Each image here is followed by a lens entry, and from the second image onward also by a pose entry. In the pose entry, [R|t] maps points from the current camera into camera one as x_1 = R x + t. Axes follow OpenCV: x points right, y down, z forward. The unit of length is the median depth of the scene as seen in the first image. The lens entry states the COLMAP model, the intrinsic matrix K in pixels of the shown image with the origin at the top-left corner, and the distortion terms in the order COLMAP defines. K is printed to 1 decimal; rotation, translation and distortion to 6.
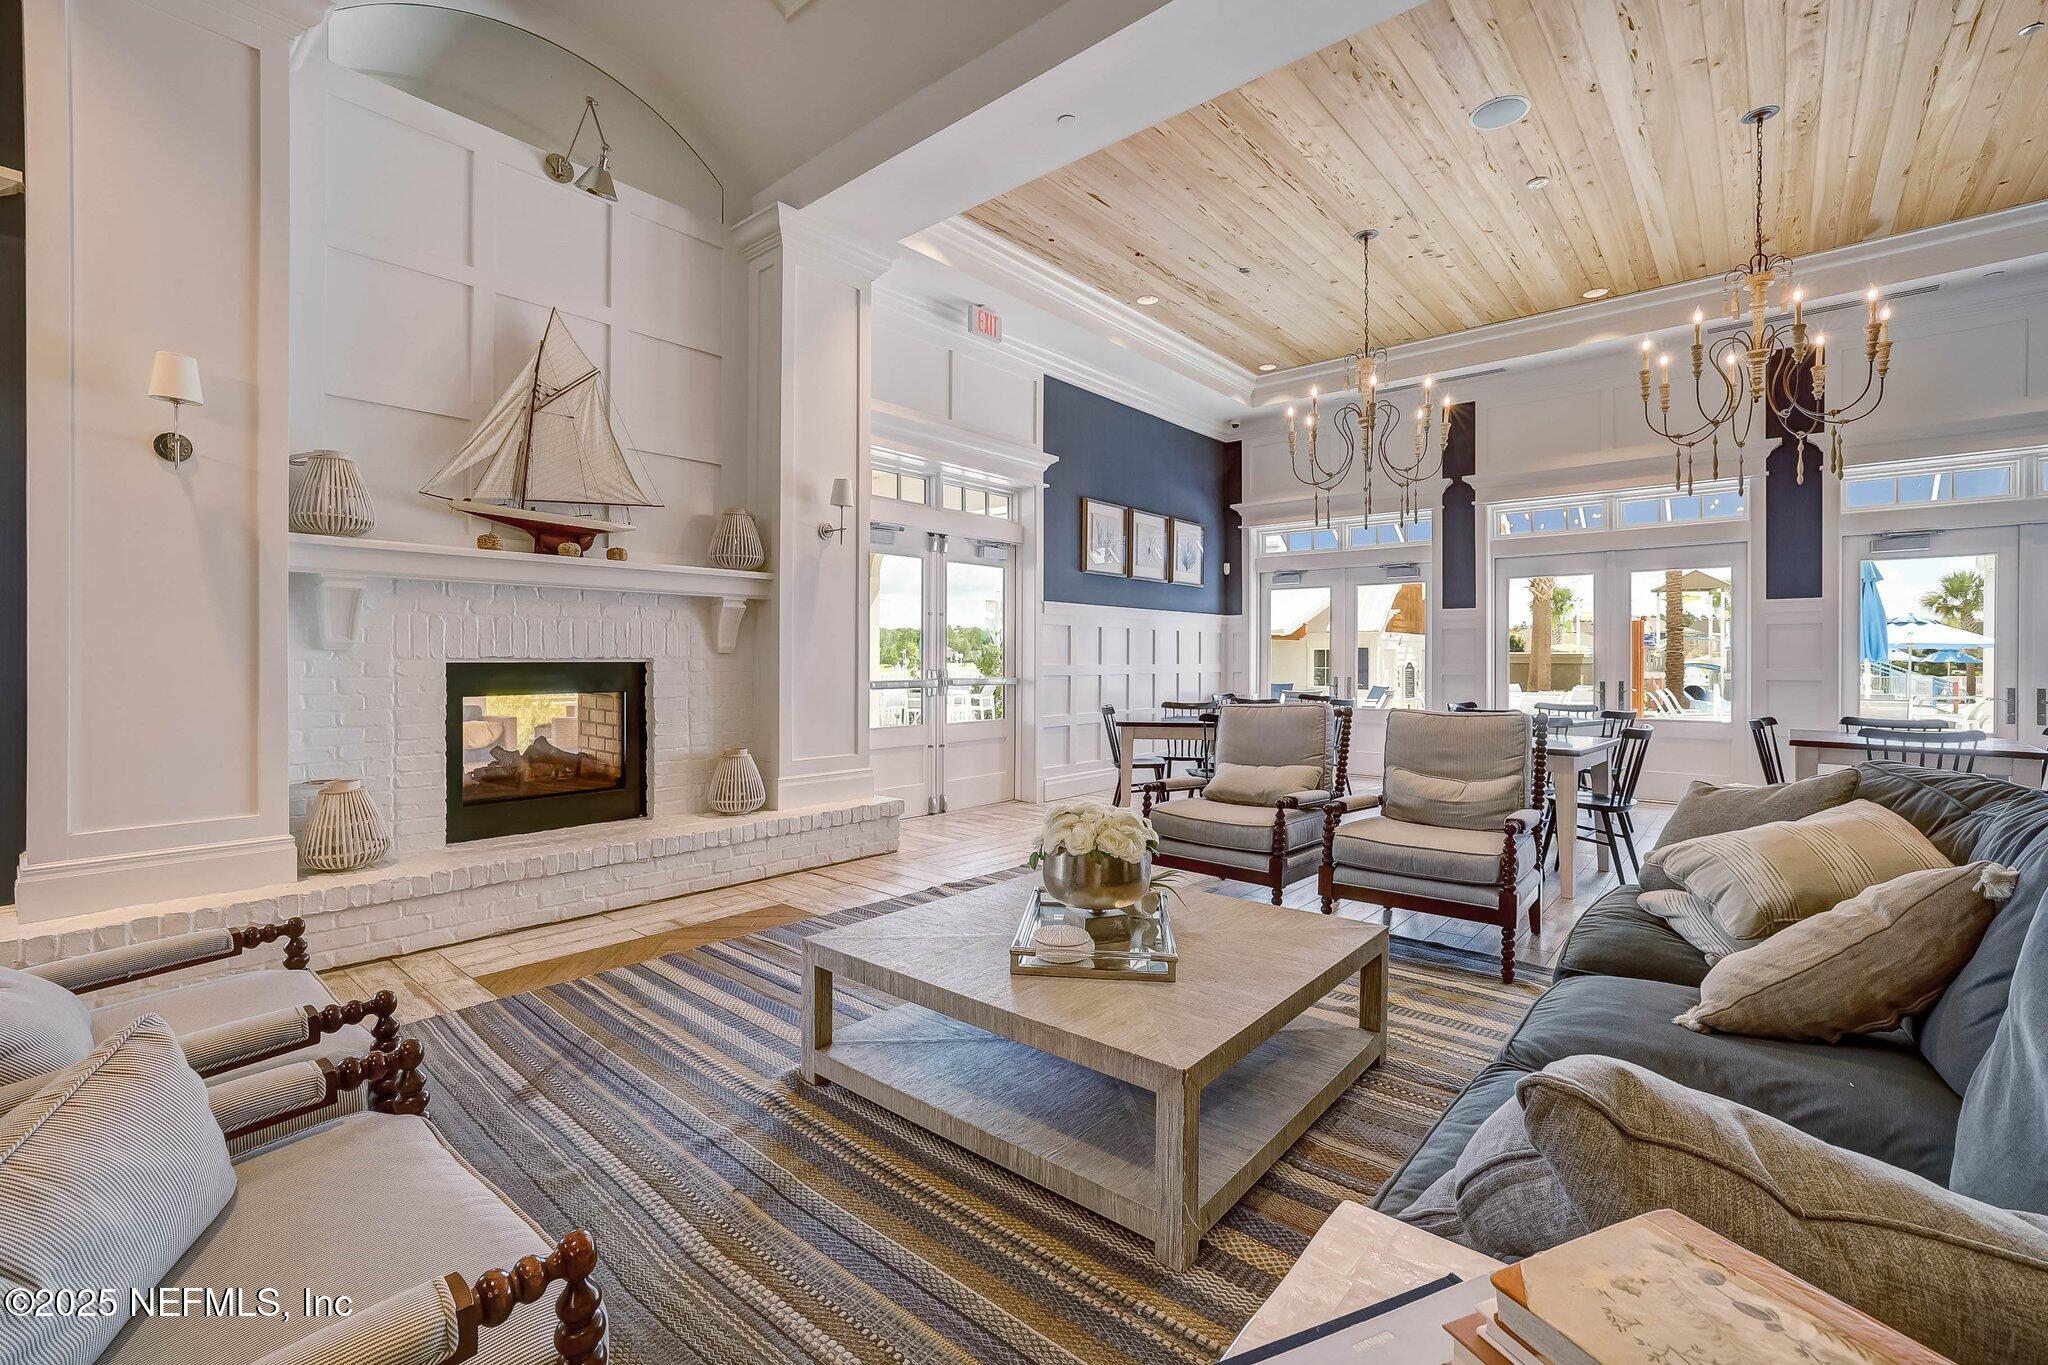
lens RADIAL K [[880.9, 0, 1022.5], [0, 880.9, 665.4], [0, 0, 1]] dist [0.012070, -0.000321]
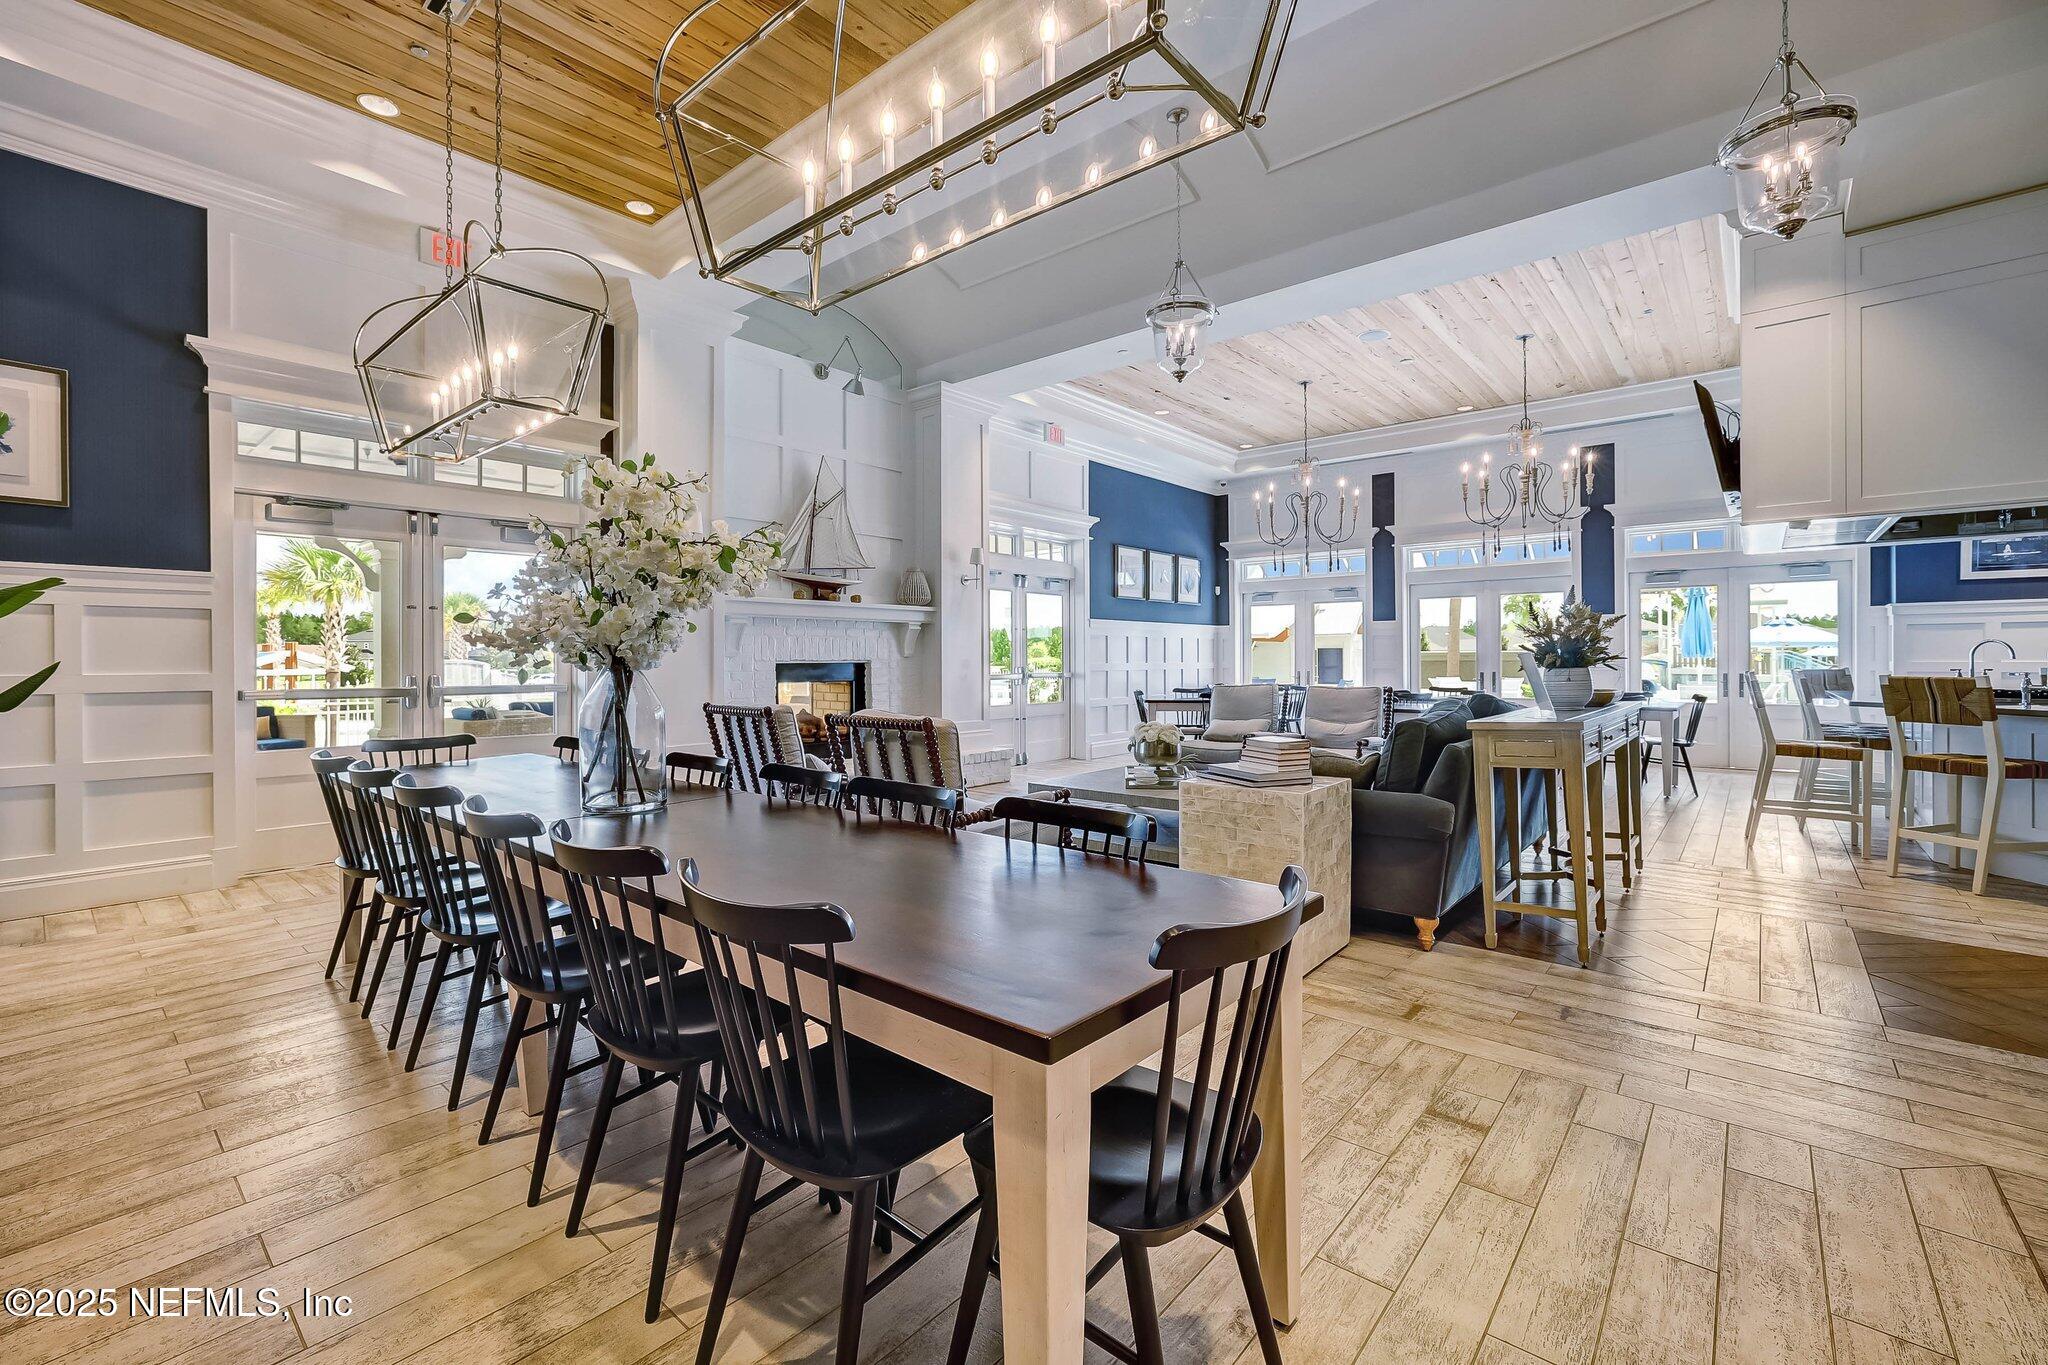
lens RADIAL K [[880.9, 0, 1028.1], [0, 880.9, 676.0], [0, 0, 1]] dist [0.012070, -0.000321]
pose [[0.999903, -0.007305, 0.011842, -0.097234], [0.007182, 0.999920, 0.010419, 0.004424], [-0.011918, -0.010333, 0.999876, -0.448343]]
